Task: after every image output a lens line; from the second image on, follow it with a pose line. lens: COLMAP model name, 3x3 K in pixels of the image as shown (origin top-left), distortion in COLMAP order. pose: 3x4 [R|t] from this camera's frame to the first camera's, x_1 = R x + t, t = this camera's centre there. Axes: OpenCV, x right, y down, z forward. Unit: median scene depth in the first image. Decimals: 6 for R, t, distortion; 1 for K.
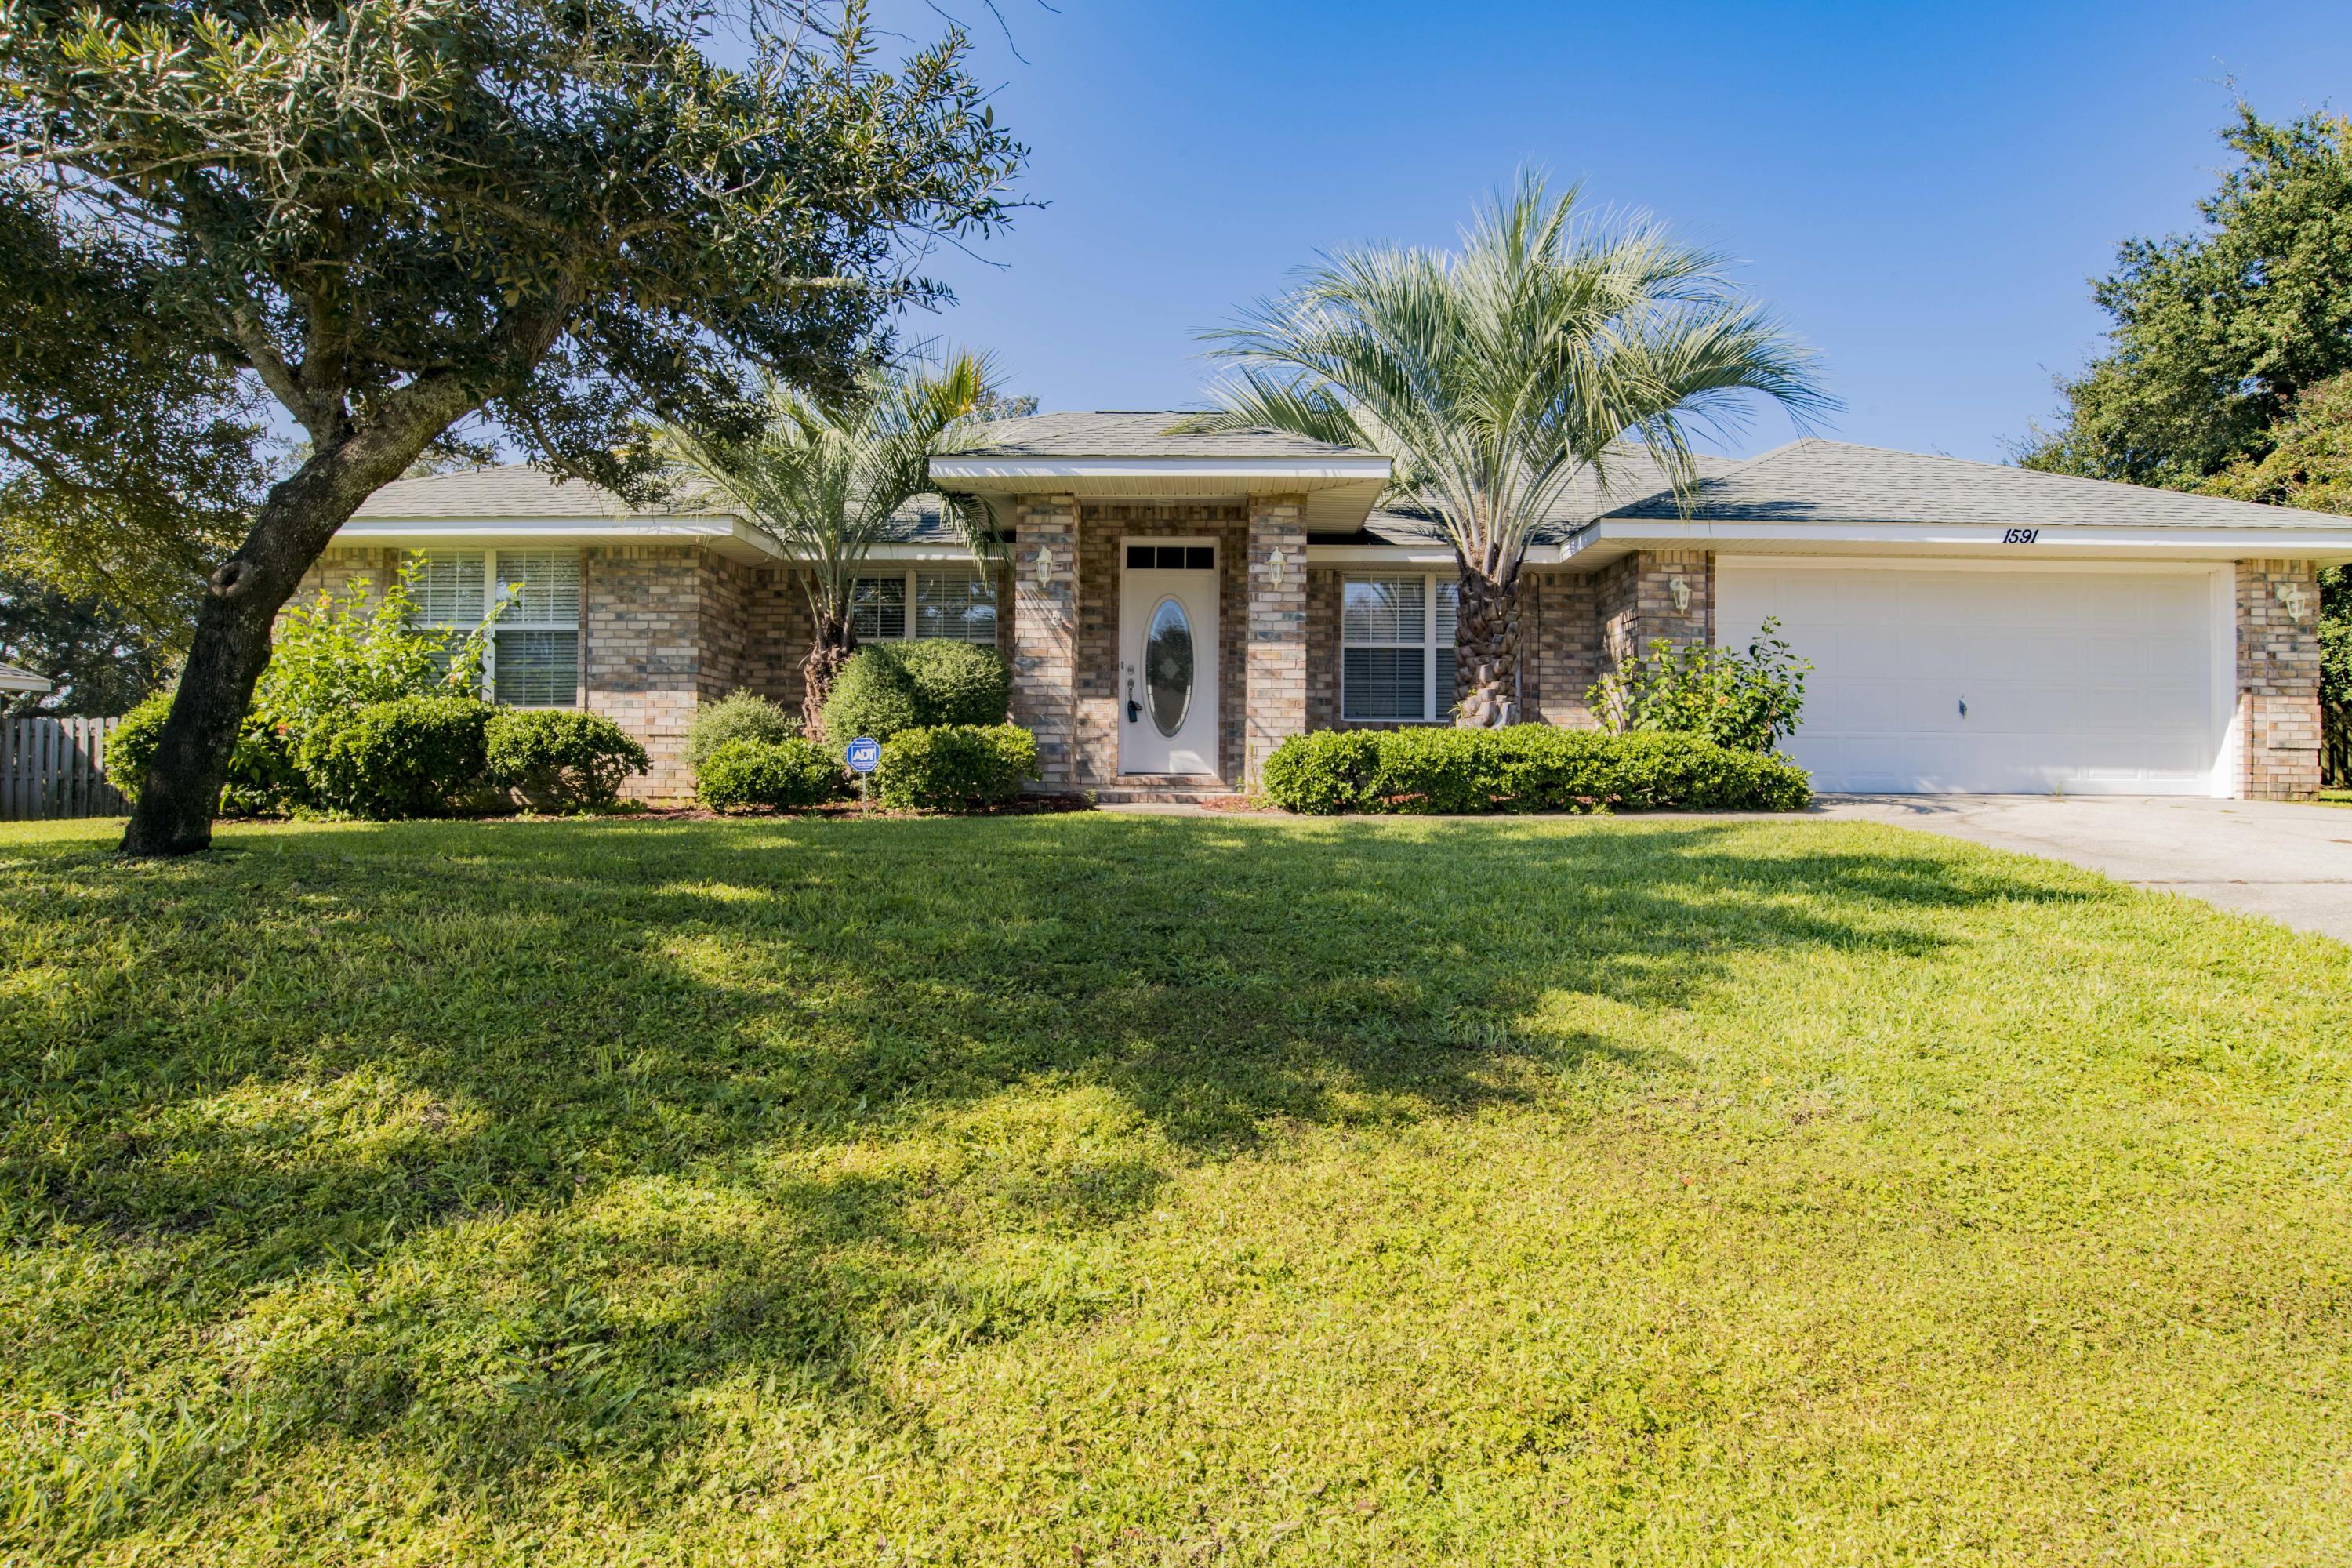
lens RADIAL K [[1208.0, 0, 1174.9], [0, 1208.0, 780.7], [0, 0, 1]] dist [-0.058355, 0.016820]
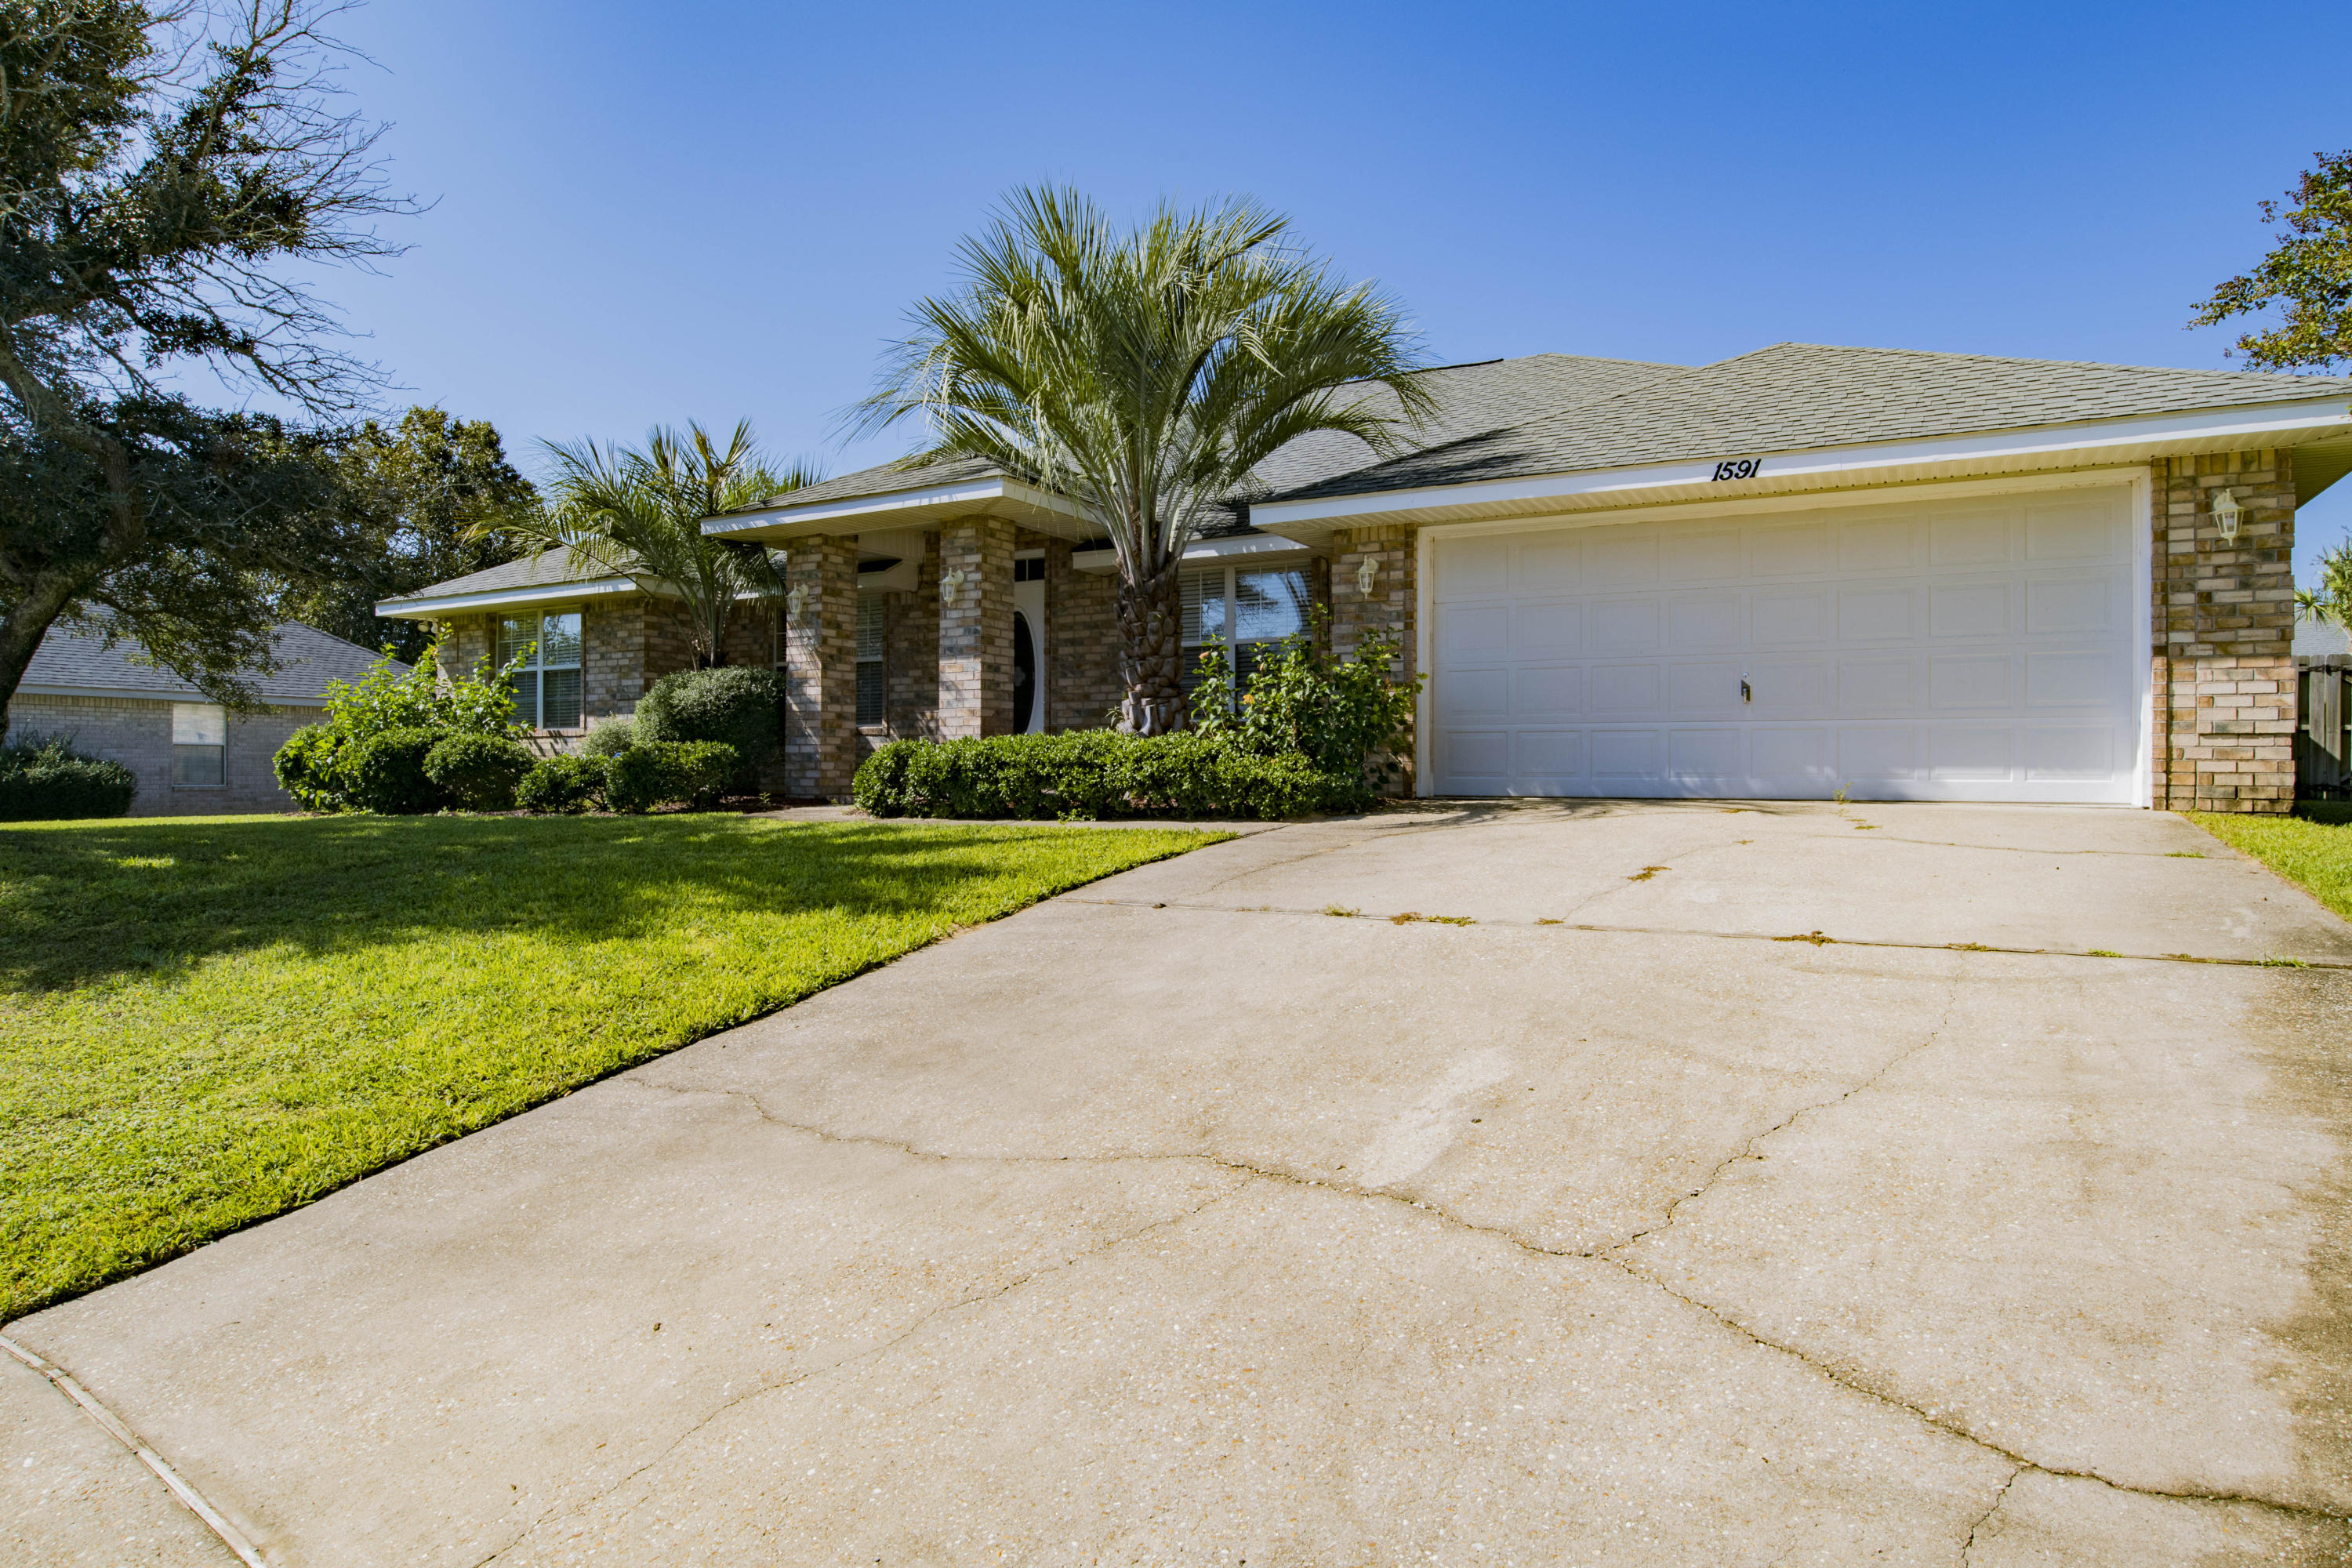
lens RADIAL K [[1334.8, 0, 1175.5], [0, 1334.8, 784.2], [0, 0, 1]] dist [-0.040757, -0.000054]
pose [[0.877676, -0.001233, -0.479253, 0.806276], [0.006285, 0.999940, 0.008937, -0.009821], [0.479213, -0.010856, 0.877631, 0.049234]]
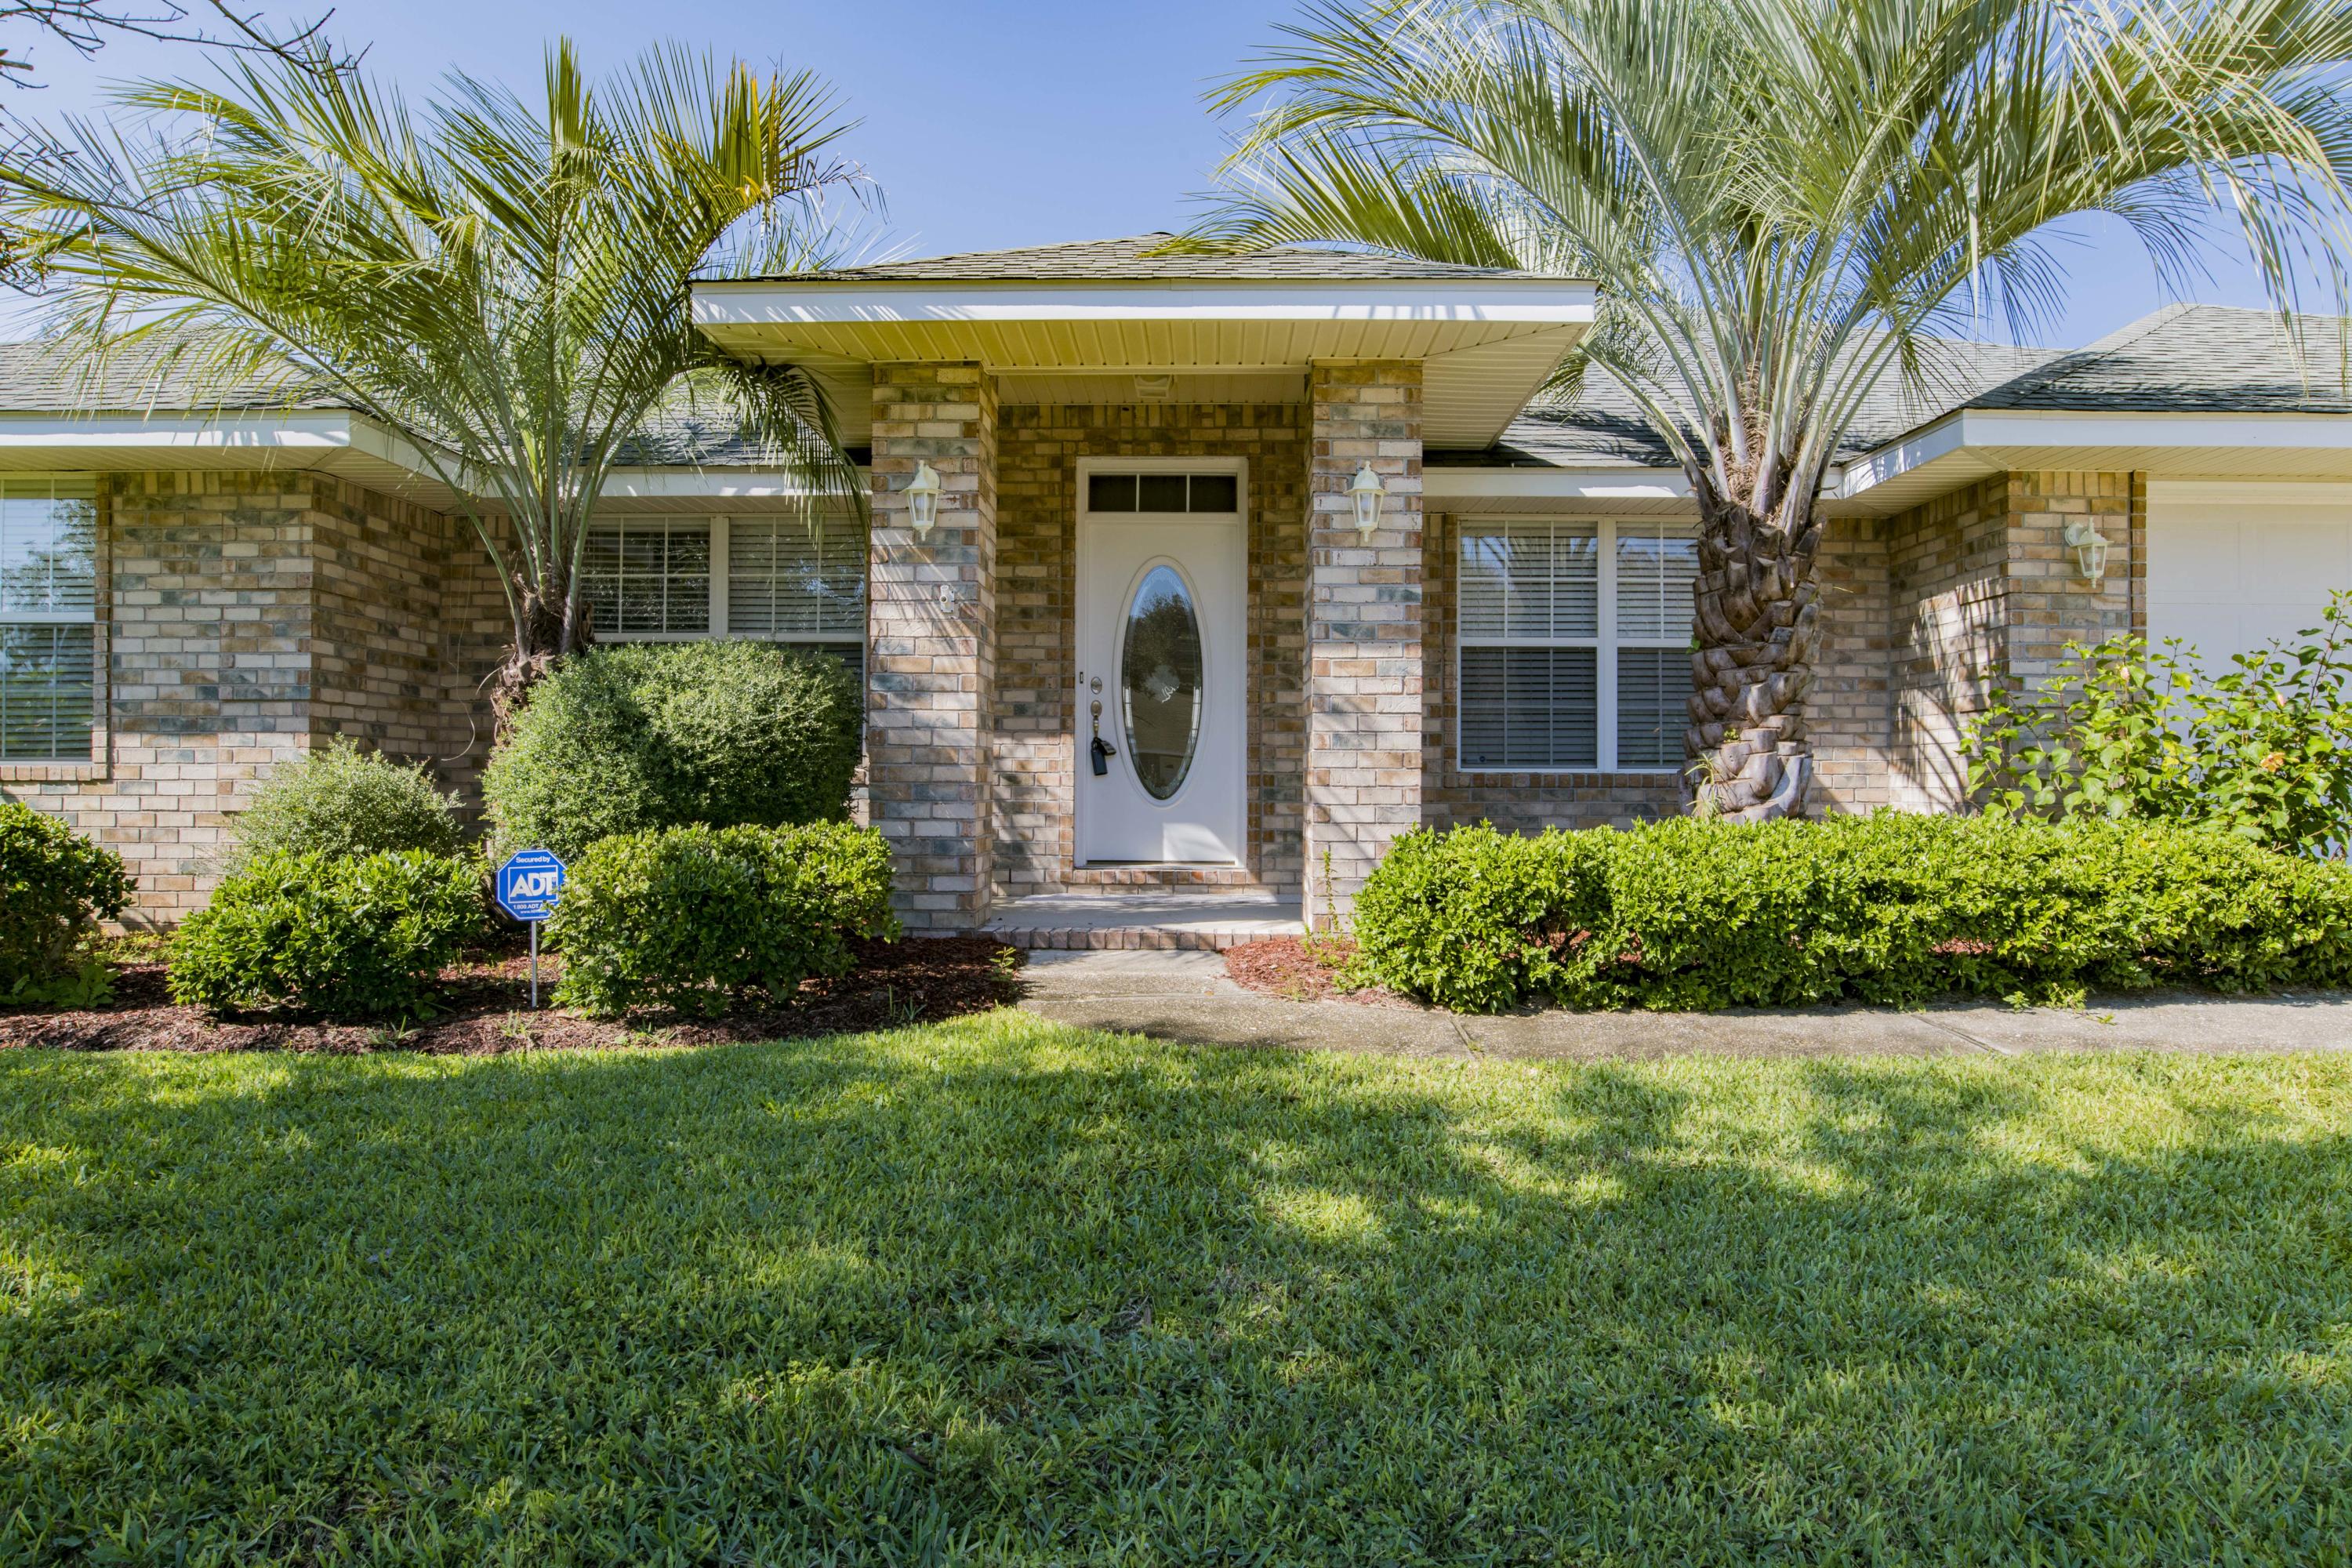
lens RADIAL K [[1383.2, 0, 1178.3], [0, 1383.2, 784.9], [0, 0, 1]] dist [-0.035773, 0.006158]
pose [[0.999942, -0.004743, 0.009682, -0.003882], [0.004702, 0.999980, 0.004239, -0.054912], [-0.009702, -0.004193, 0.999944, 0.389495]]
